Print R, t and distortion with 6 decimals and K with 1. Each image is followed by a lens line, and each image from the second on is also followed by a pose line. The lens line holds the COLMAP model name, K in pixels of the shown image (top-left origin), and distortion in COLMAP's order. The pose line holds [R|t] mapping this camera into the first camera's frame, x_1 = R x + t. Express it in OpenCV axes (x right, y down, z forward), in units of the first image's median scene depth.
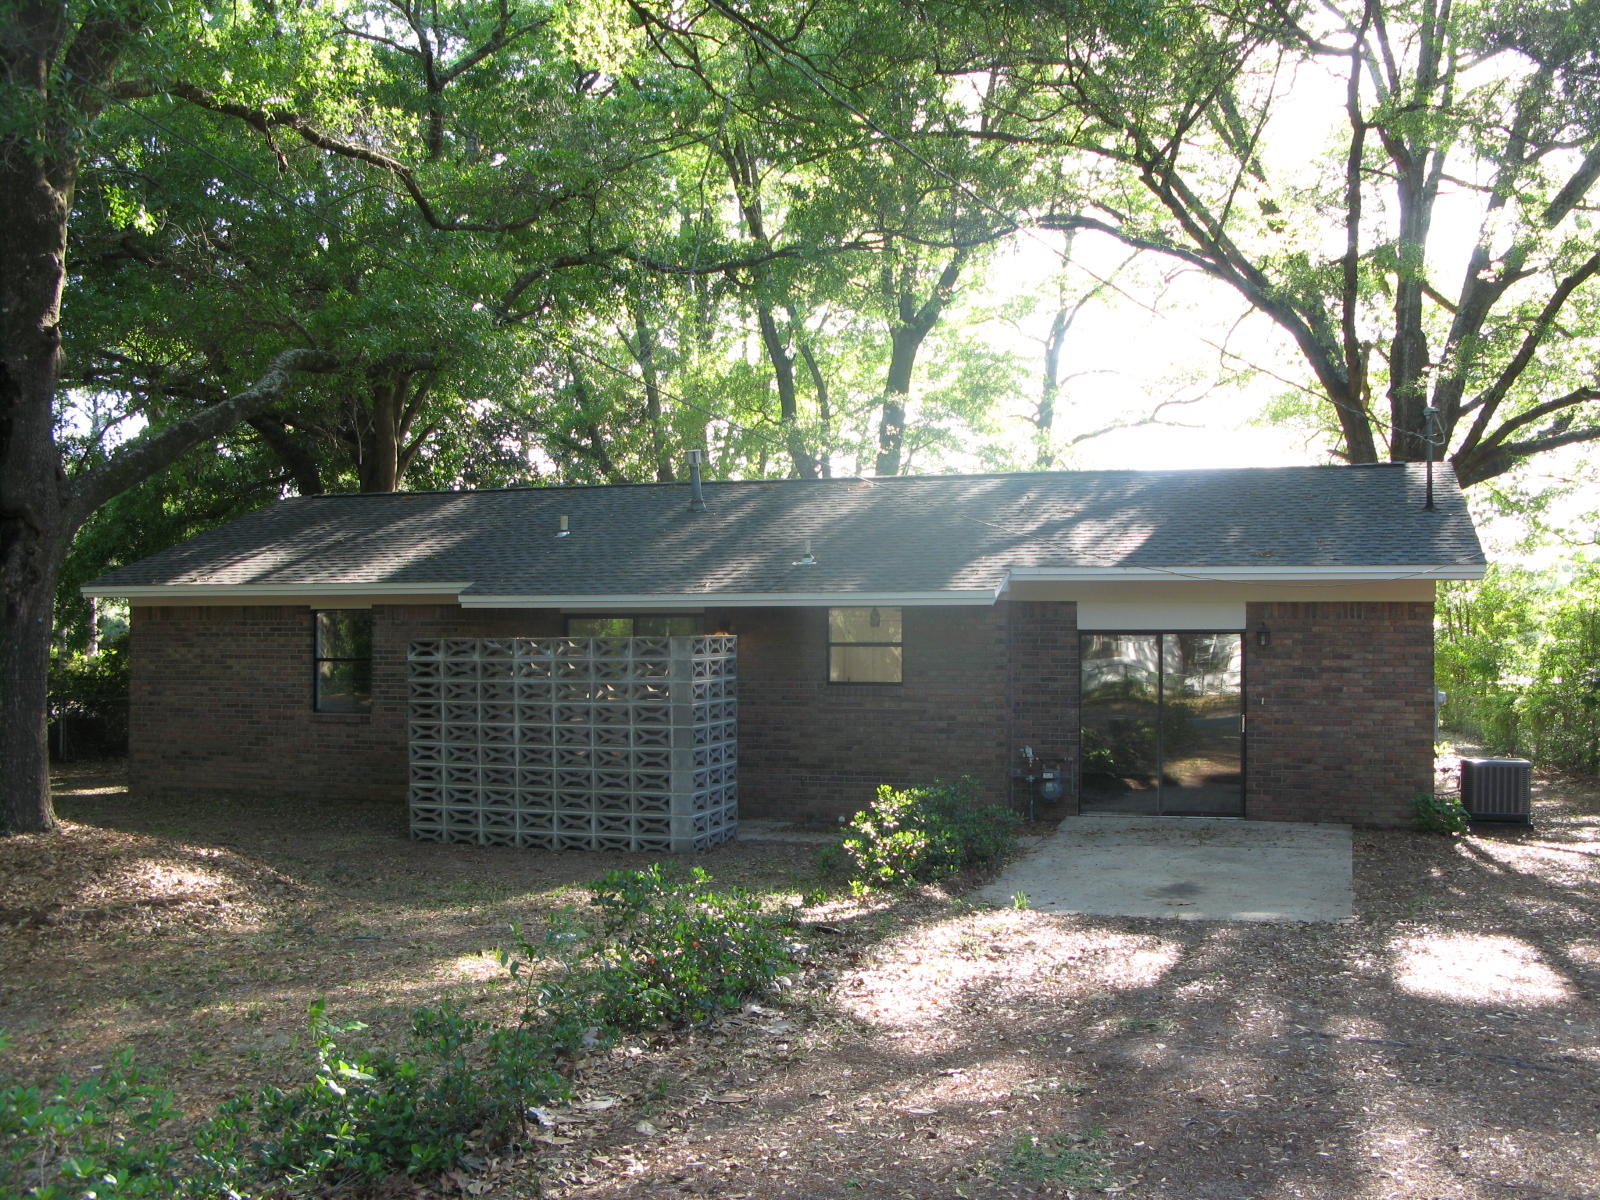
lens RADIAL K [[1602.2, 0, 800.0], [0, 1602.2, 600.0], [0, 0, 1]] dist [-0.195195, 0.240722]
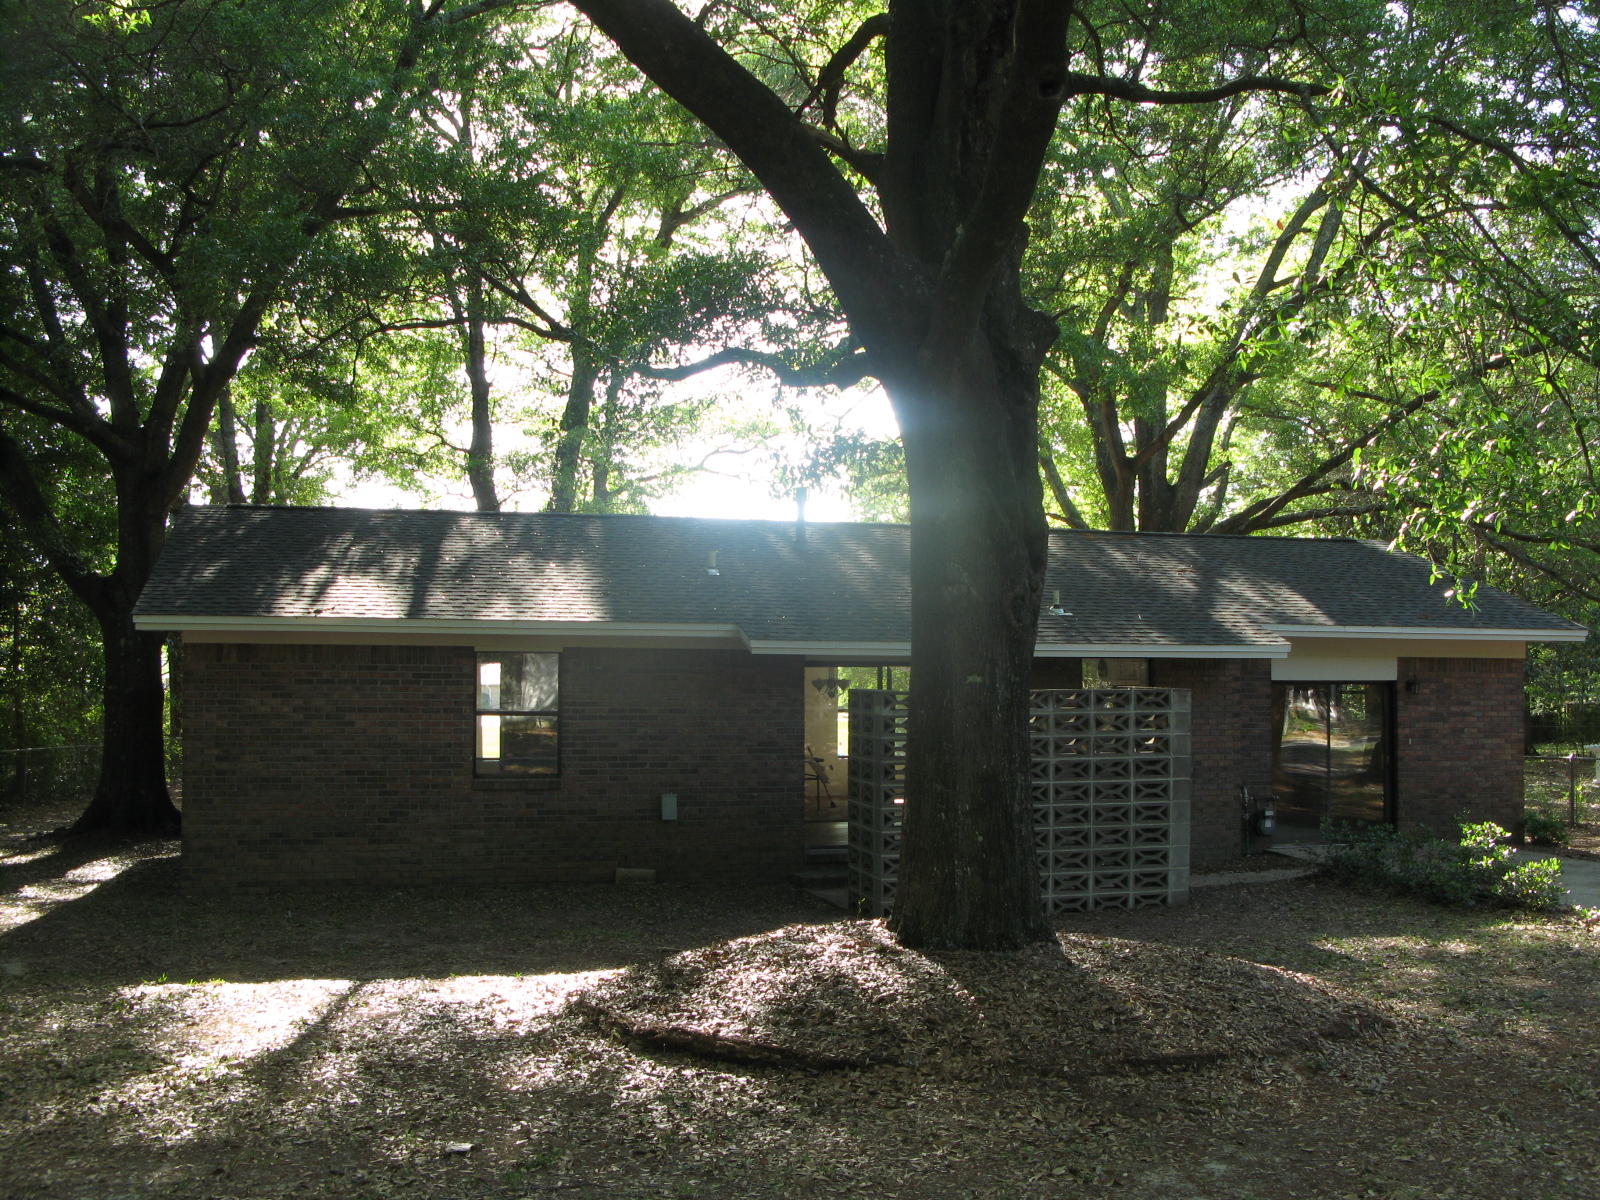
lens RADIAL K [[1602.2, 0, 800.0], [0, 1602.2, 600.0], [0, 0, 1]] dist [-0.195195, 0.240722]
pose [[0.845430, 0.030219, 0.533231, -0.596047], [-0.017382, 0.999426, -0.029079, 0.000303], [-0.533803, 0.015315, 0.845470, 0.213544]]
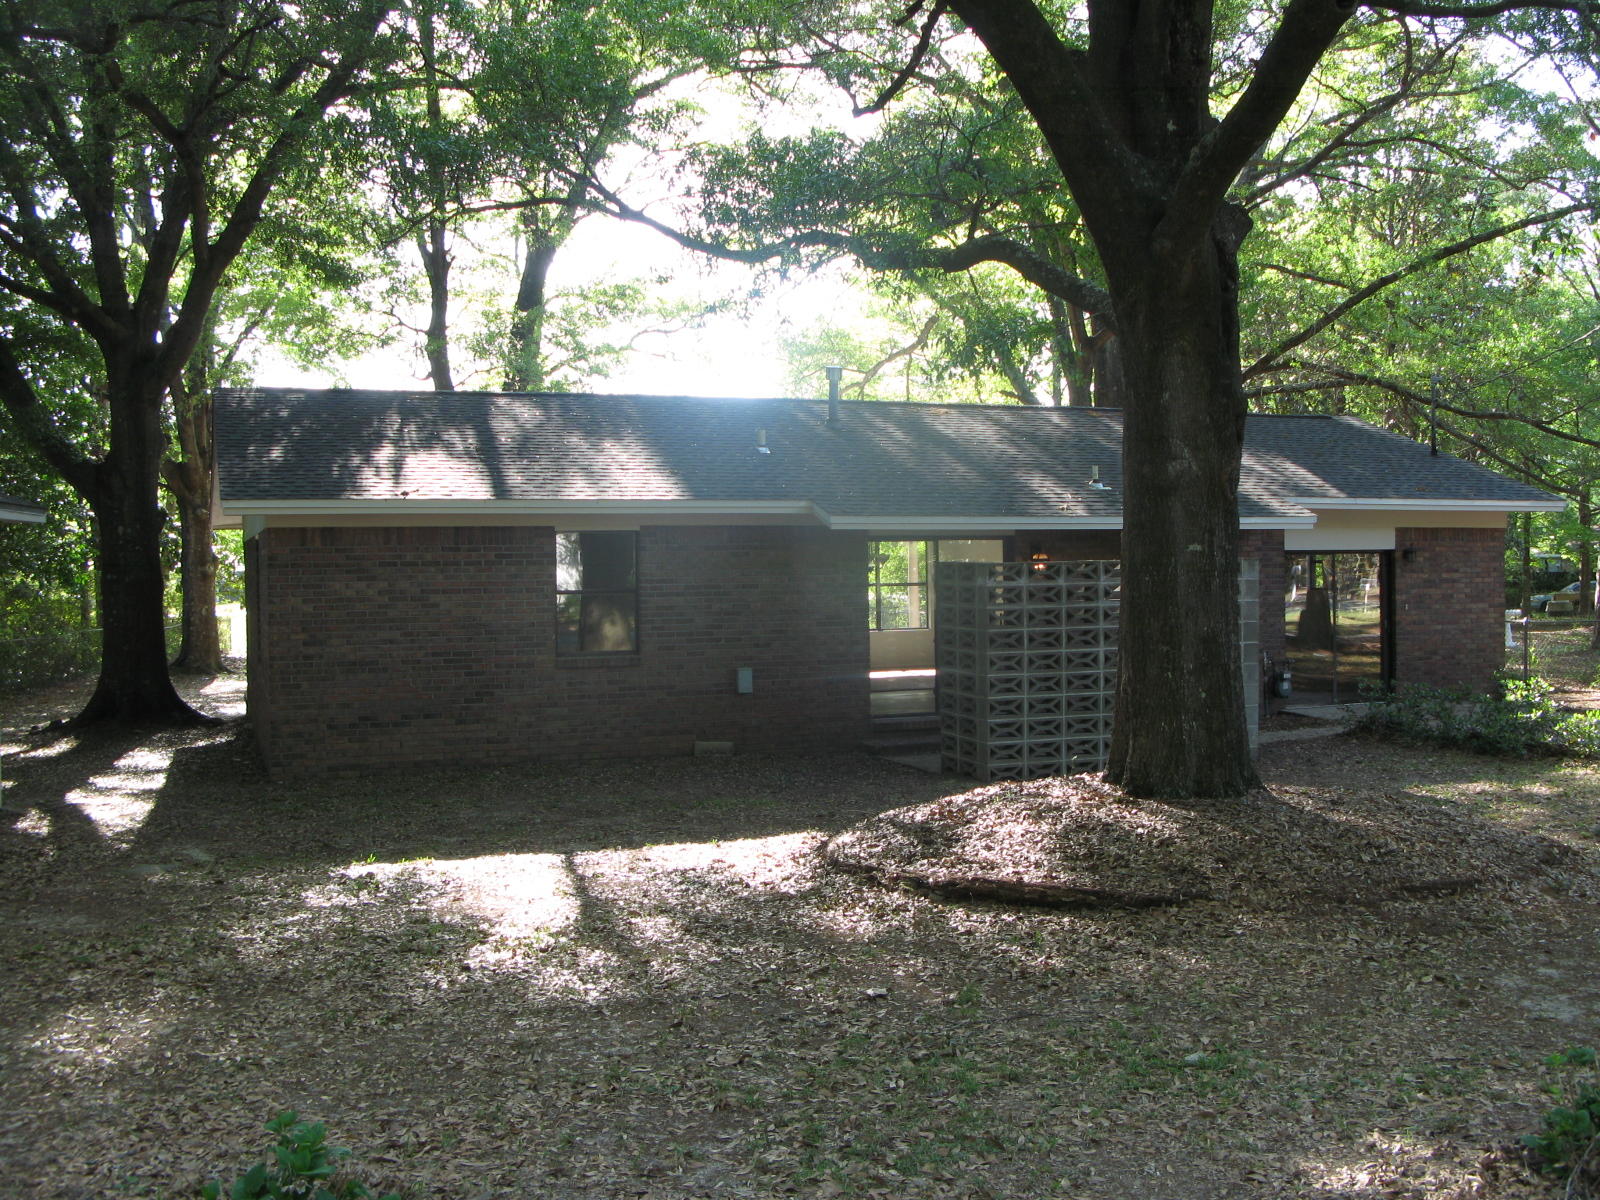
lens RADIAL K [[1608.7, 0, 782.8], [0, 1608.7, 570.0], [0, 0, 1]] dist [-0.187569, 0.165827]
pose [[0.793108, -0.012836, 0.608945, -0.710712], [-0.004569, 0.999624, 0.027022, 0.003069], [-0.609063, -0.024213, 0.792752, 0.263947]]
